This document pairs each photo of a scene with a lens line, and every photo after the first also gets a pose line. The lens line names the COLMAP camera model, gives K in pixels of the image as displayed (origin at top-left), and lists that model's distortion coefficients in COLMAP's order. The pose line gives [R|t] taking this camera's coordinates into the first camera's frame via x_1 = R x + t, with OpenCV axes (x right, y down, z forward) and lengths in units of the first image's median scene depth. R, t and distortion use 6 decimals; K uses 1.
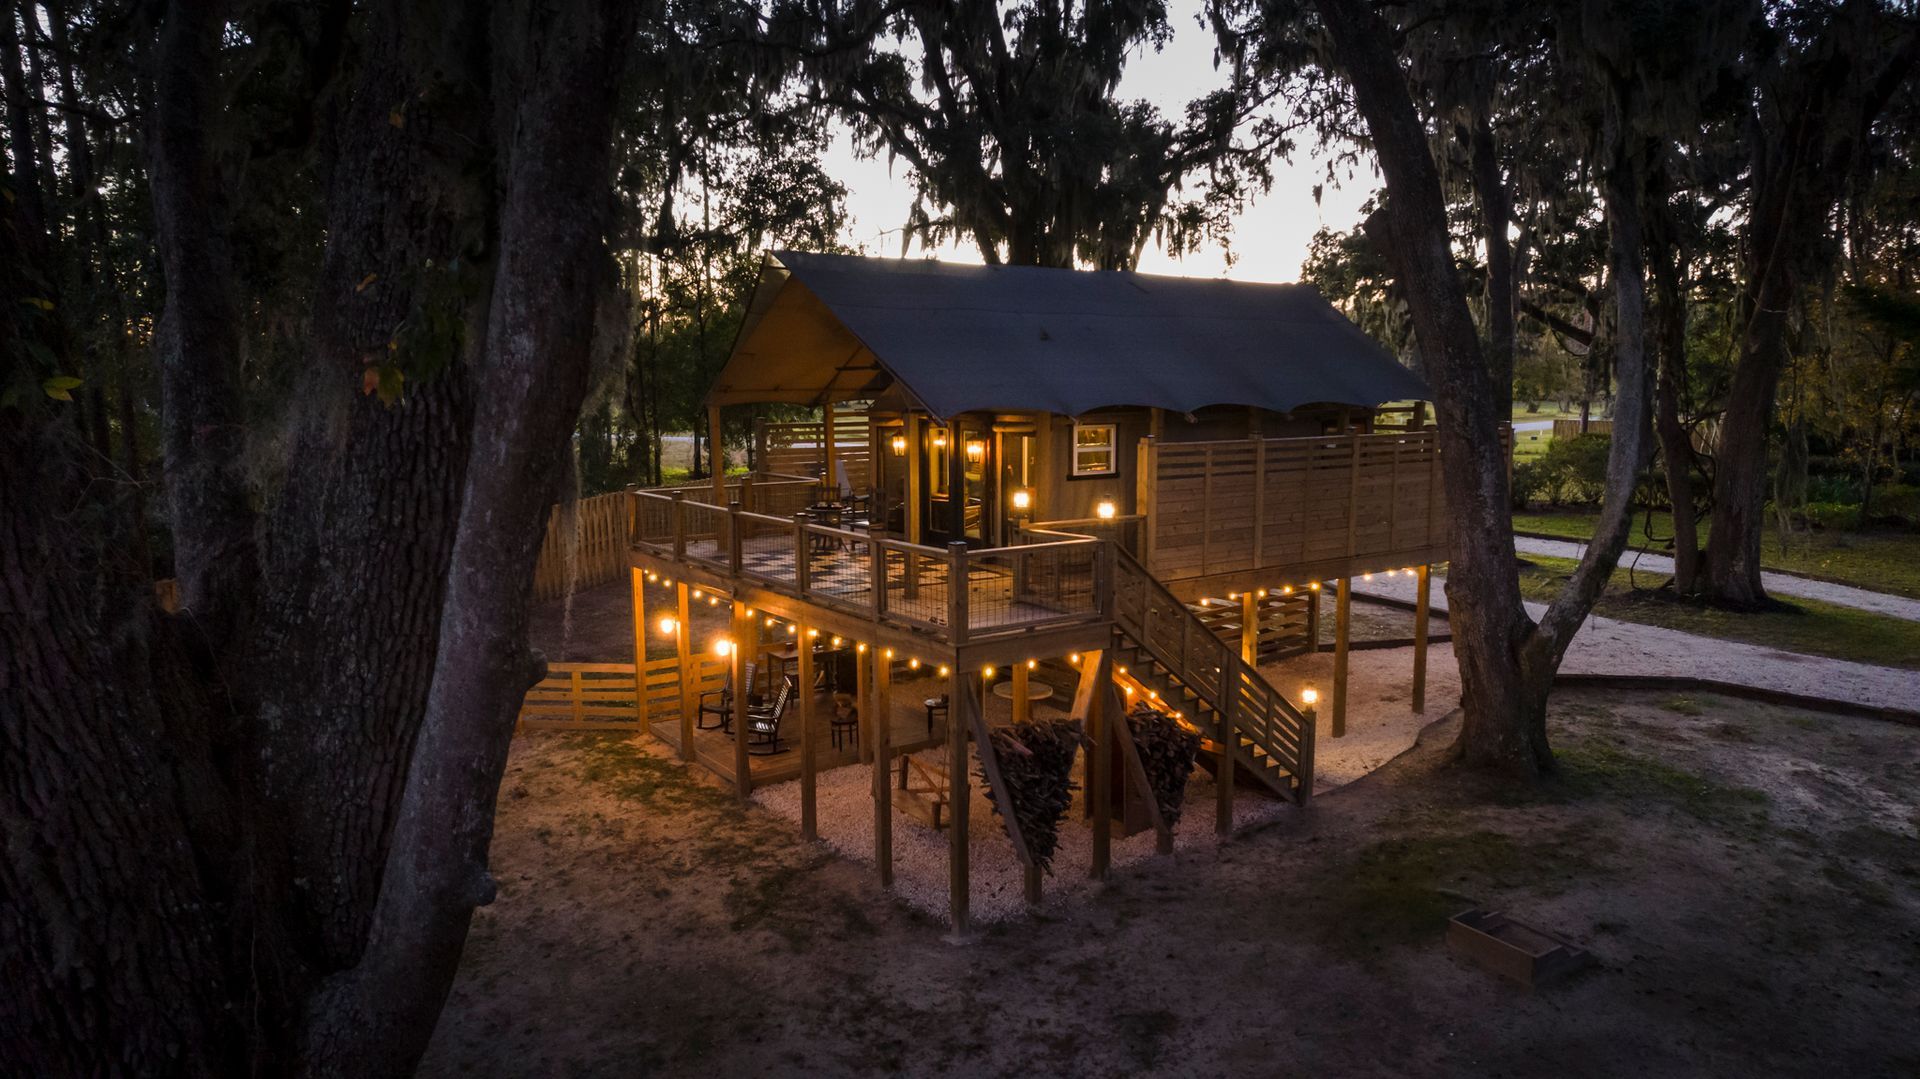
lens RADIAL K [[1198.5, 0, 958.2], [0, 1198.5, 571.7], [0, 0, 1]] dist [-0.011864, 0.001718]
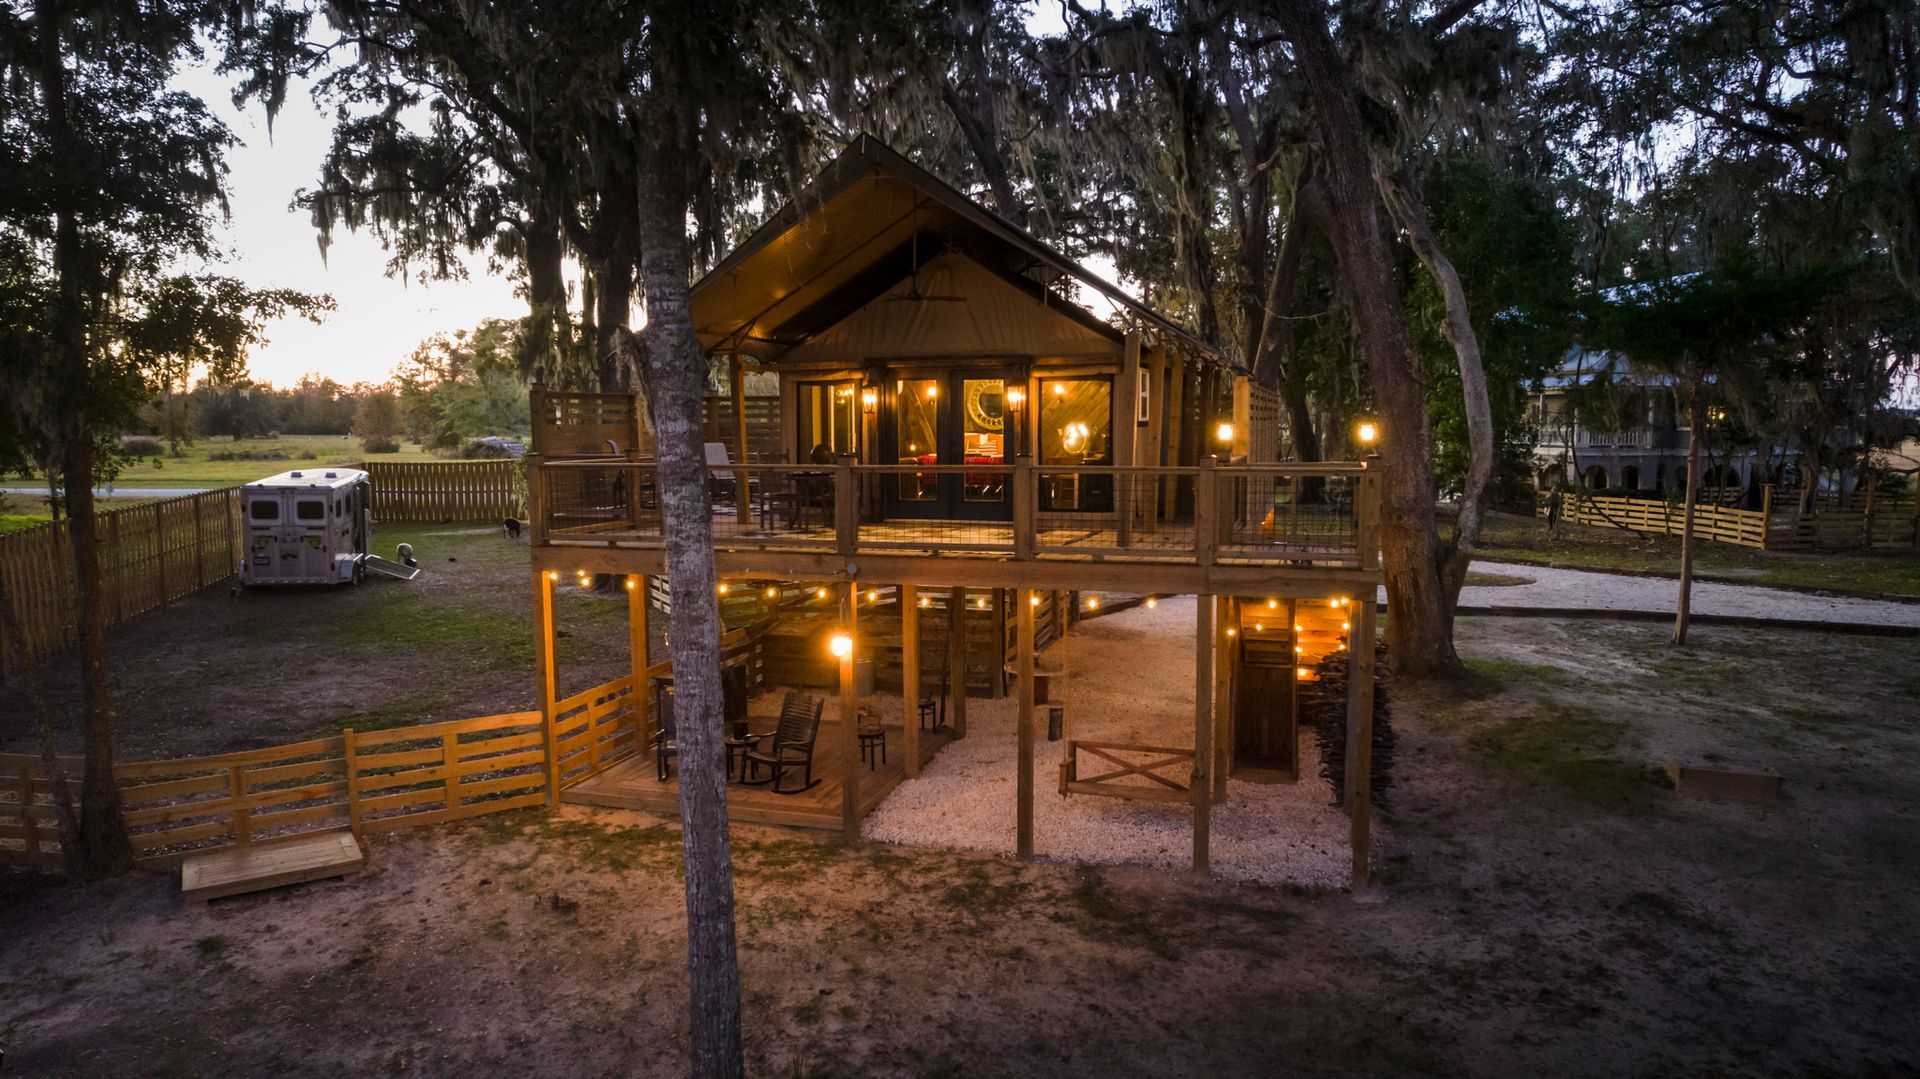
lens RADIAL K [[1204.3, 0, 930.7], [0, 1204.3, 588.4], [0, 0, 1]] dist [-0.031019, 0.000482]
pose [[0.800943, -0.083148, 0.592939, -0.568062], [0.096204, 0.995315, 0.009622, 0.023979], [-0.590961, 0.049336, 0.805190, 0.331590]]
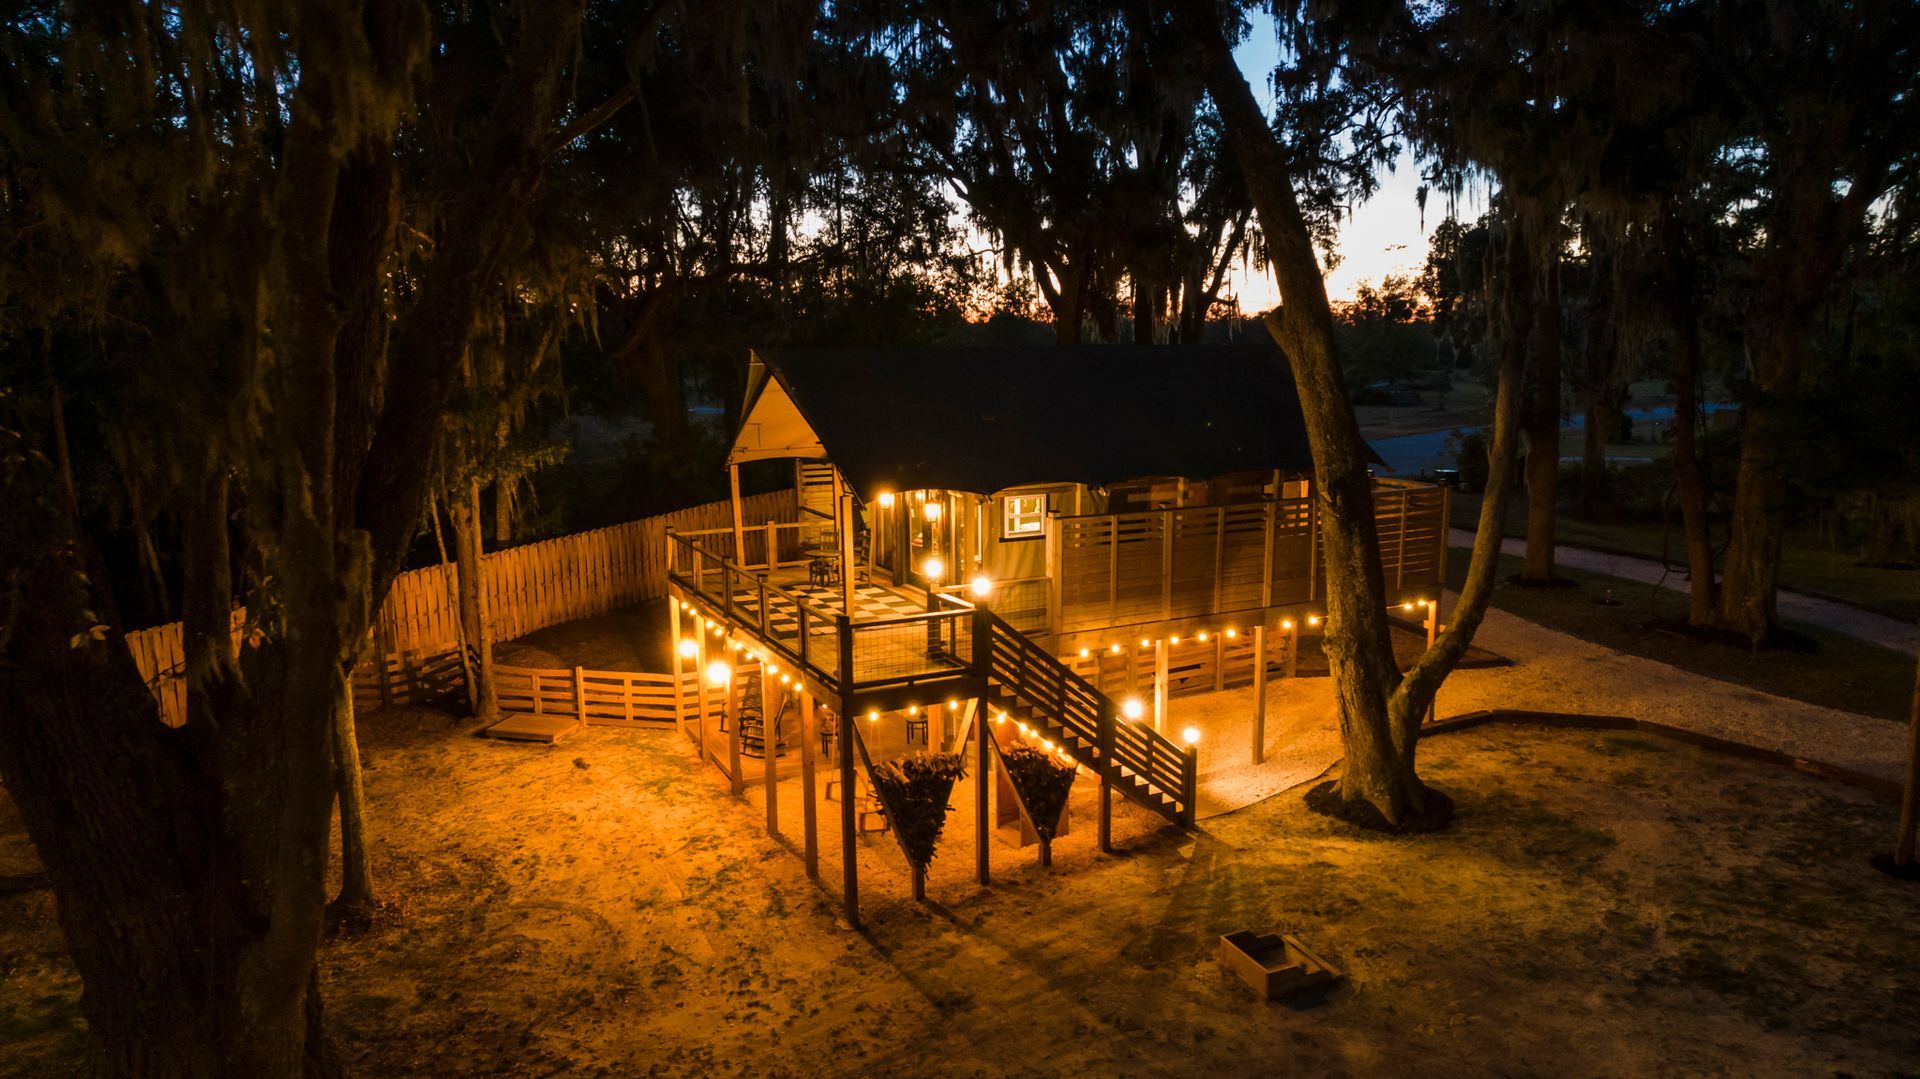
lens RADIAL K [[1198.5, 0, 958.2], [0, 1198.5, 571.7], [0, 0, 1]] dist [-0.011864, 0.001718]
pose [[0.988960, 0.022500, -0.146463, 0.212402], [-0.018176, 0.999360, 0.030797, -0.078171], [0.147062, -0.027795, 0.988737, -0.164200]]
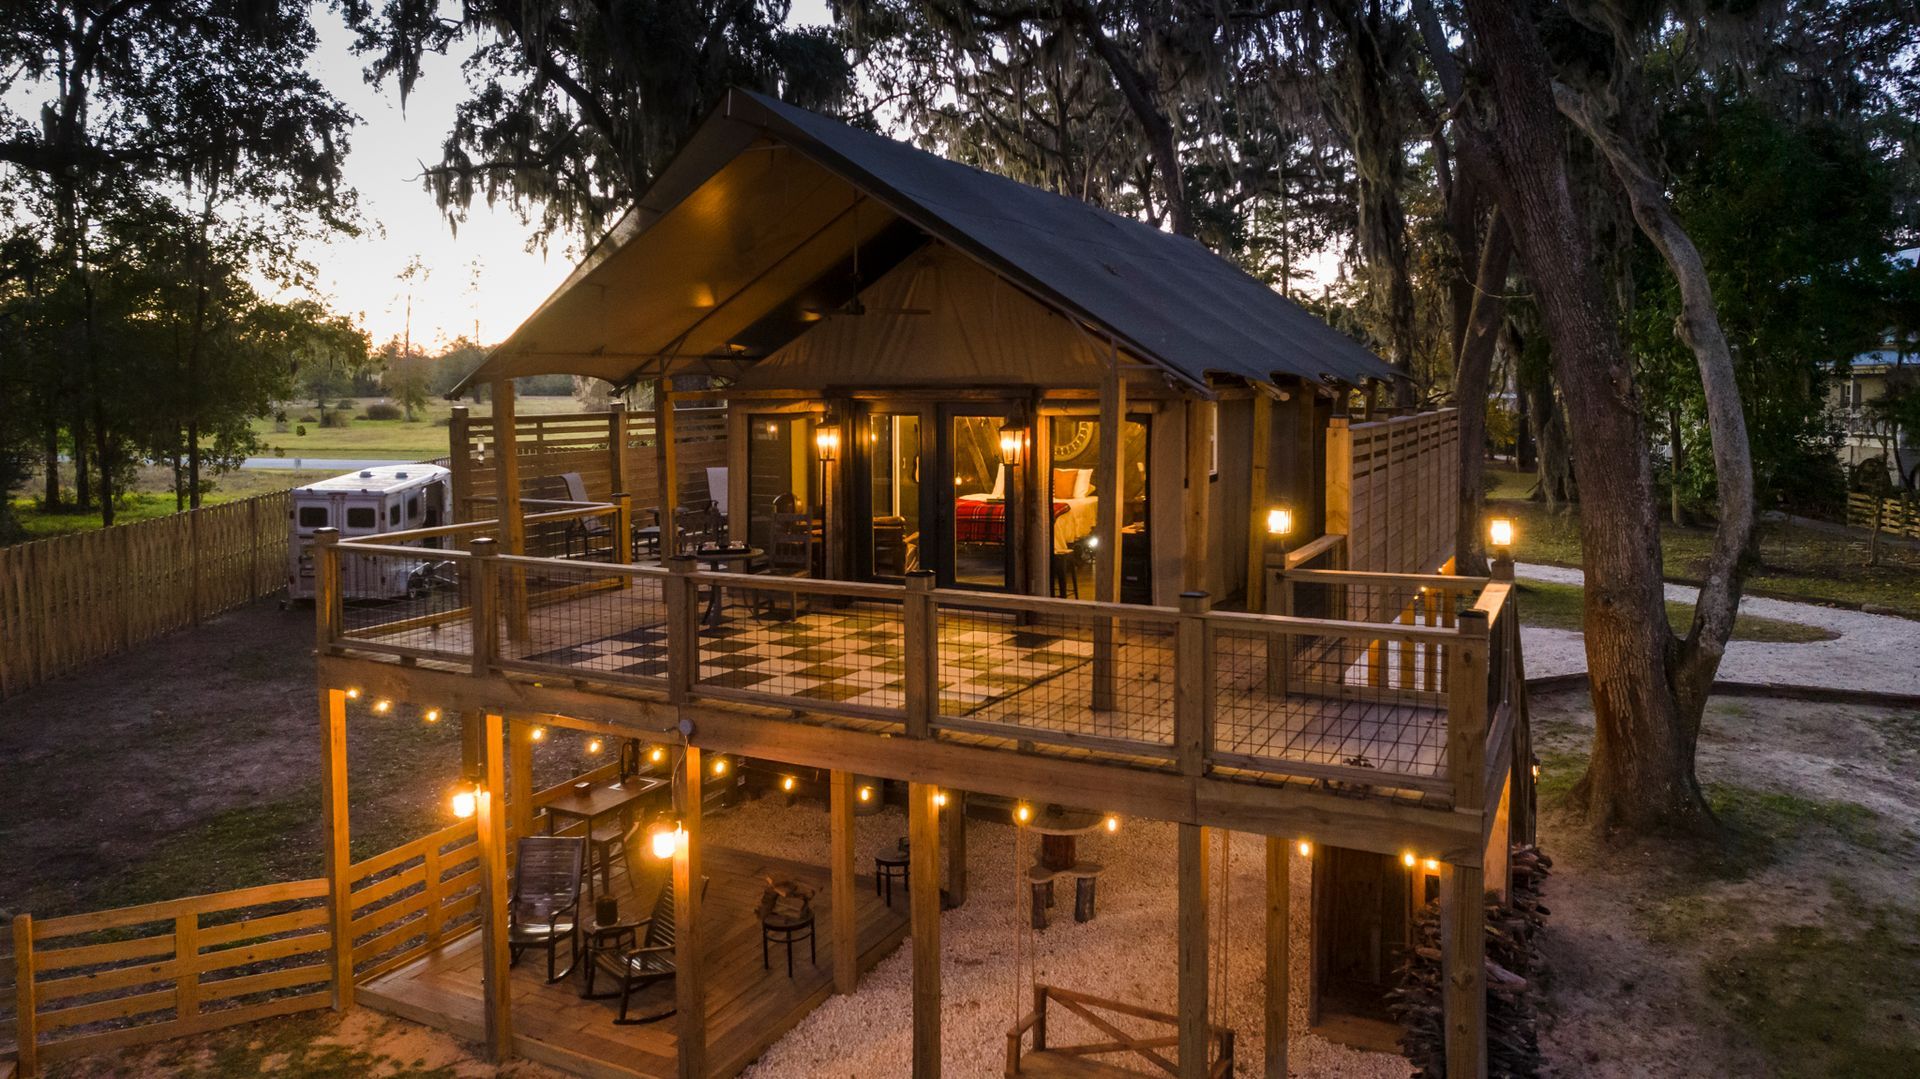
lens RADIAL K [[1247.8, 0, 991.9], [0, 1247.8, 465.6], [0, 0, 1]] dist [-0.074942, 0.089645]
pose [[0.879637, -0.031158, 0.474623, -0.300204], [0.074828, 0.994492, -0.073395, -0.043925], [-0.469722, 0.100076, 0.877124, 0.437864]]
